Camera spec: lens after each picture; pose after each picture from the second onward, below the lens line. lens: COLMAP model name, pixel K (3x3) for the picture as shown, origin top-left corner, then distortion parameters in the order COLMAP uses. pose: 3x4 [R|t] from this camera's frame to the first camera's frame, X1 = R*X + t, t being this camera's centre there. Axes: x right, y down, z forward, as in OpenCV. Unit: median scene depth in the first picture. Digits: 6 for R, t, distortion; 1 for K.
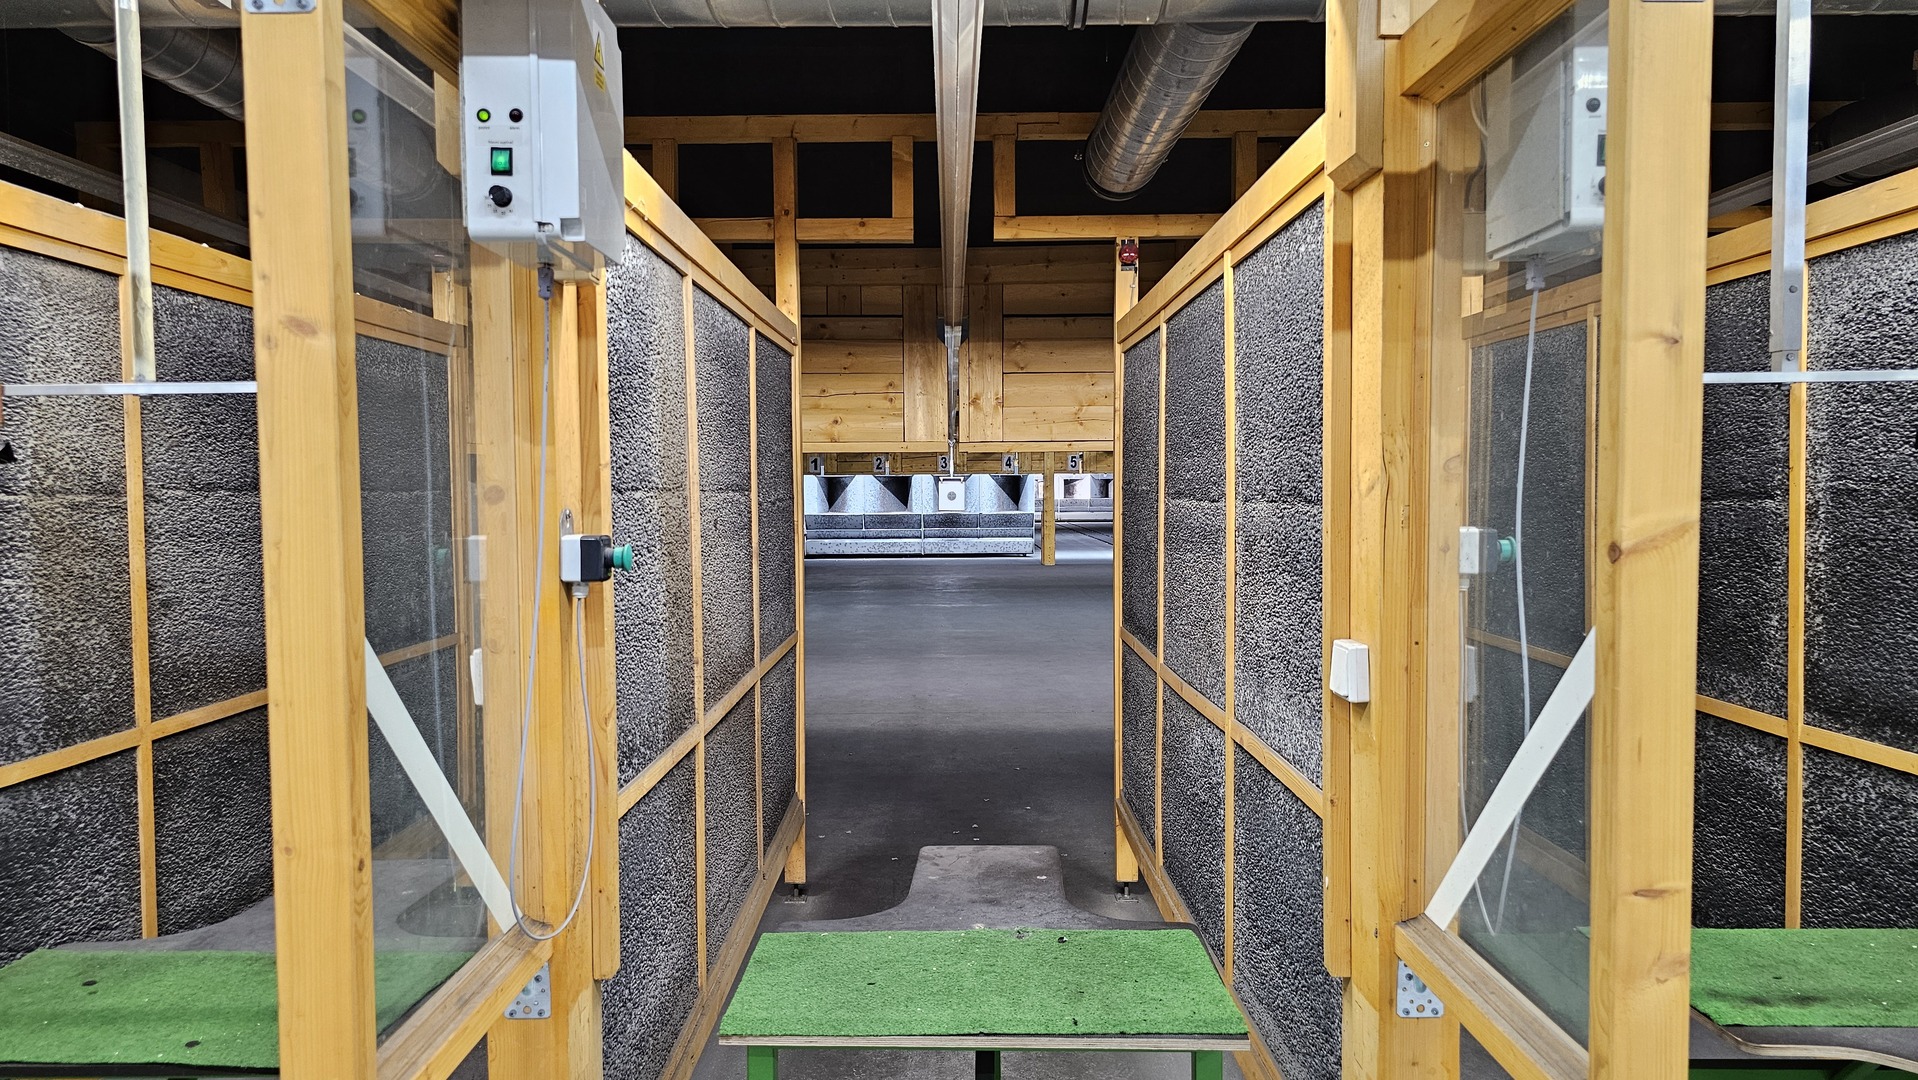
lens RADIAL K [[1252.7, 0, 943.8], [0, 1252.7, 541.4], [0, 0, 1]] dist [0.082024, -0.082684]
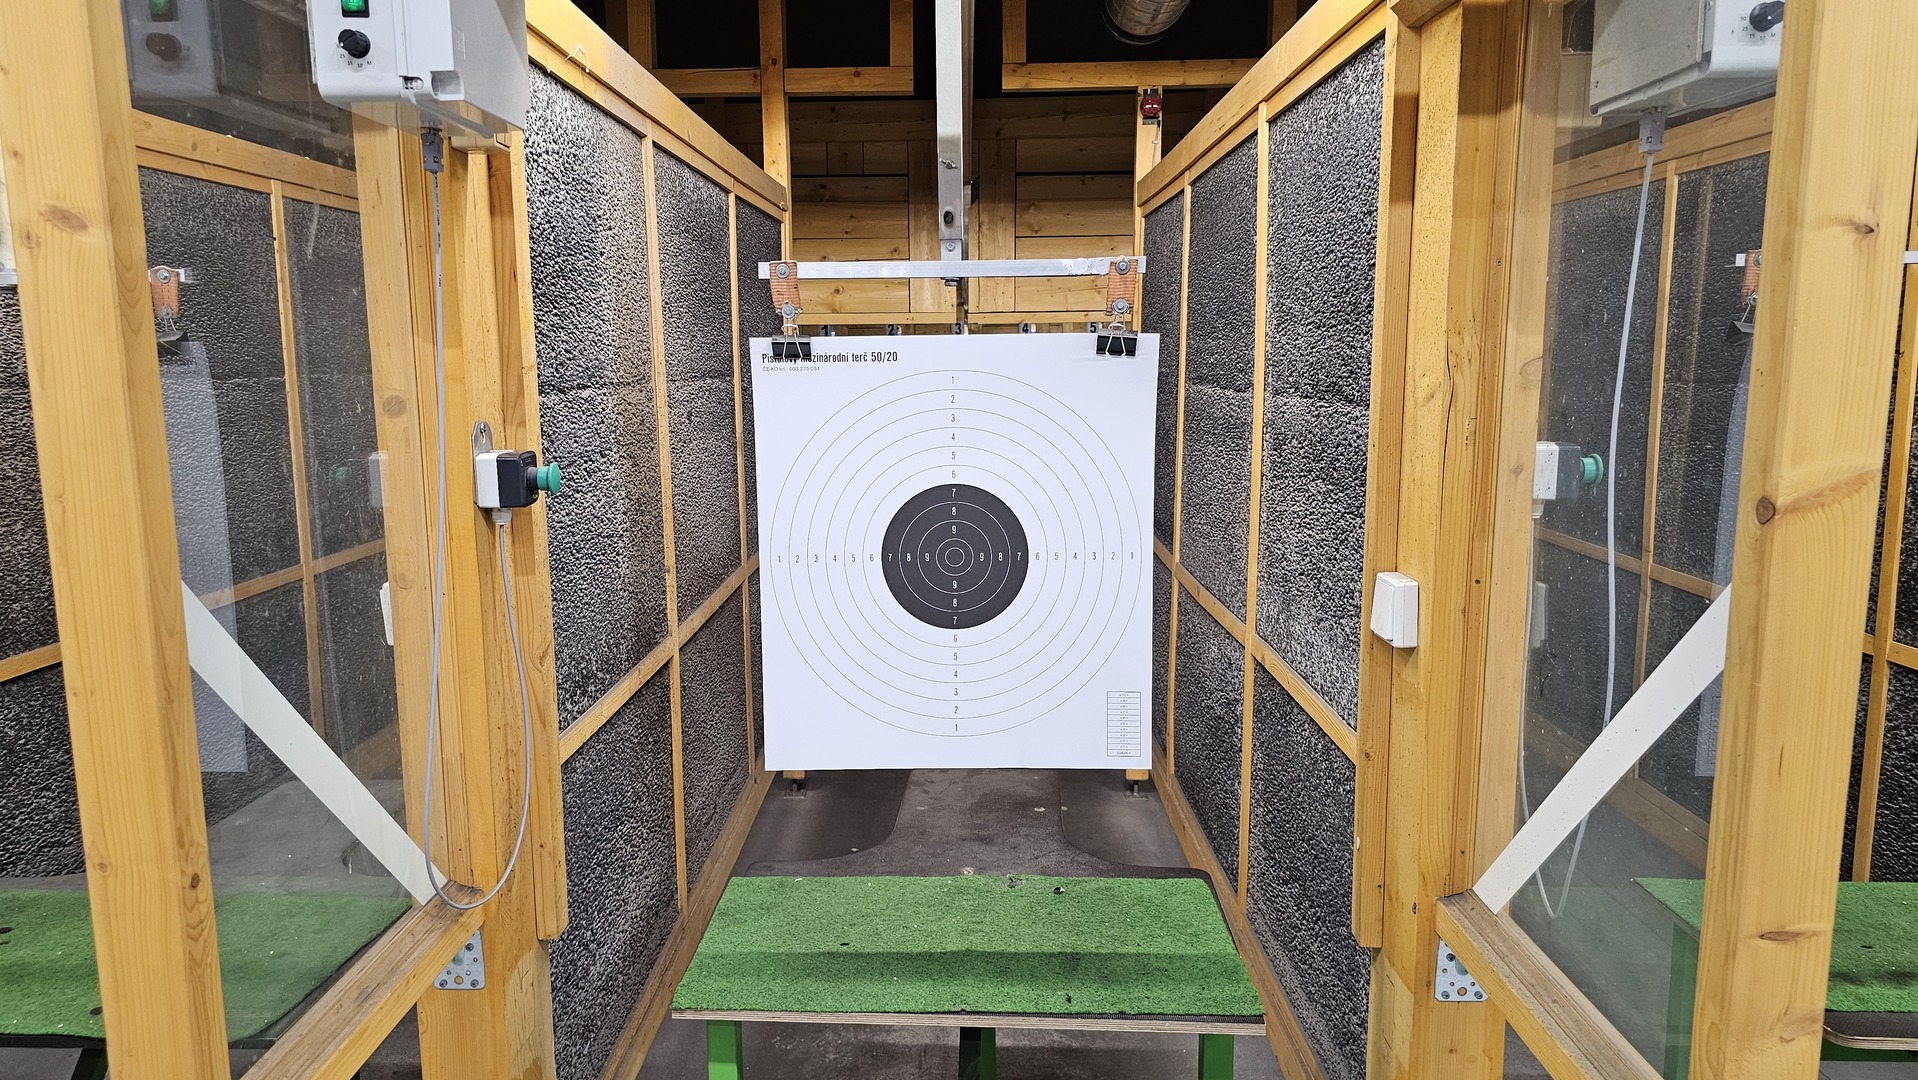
lens RADIAL K [[1262.8, 0, 923.9], [0, 1262.8, 539.7], [0, 0, 1]] dist [0.056449, -0.049770]
pose [[0.999578, 0.001593, -0.029007, 0.021236], [0.001455, 0.994499, 0.104733, -0.027969], [0.029014, -0.104731, 0.994077, 0.108916]]
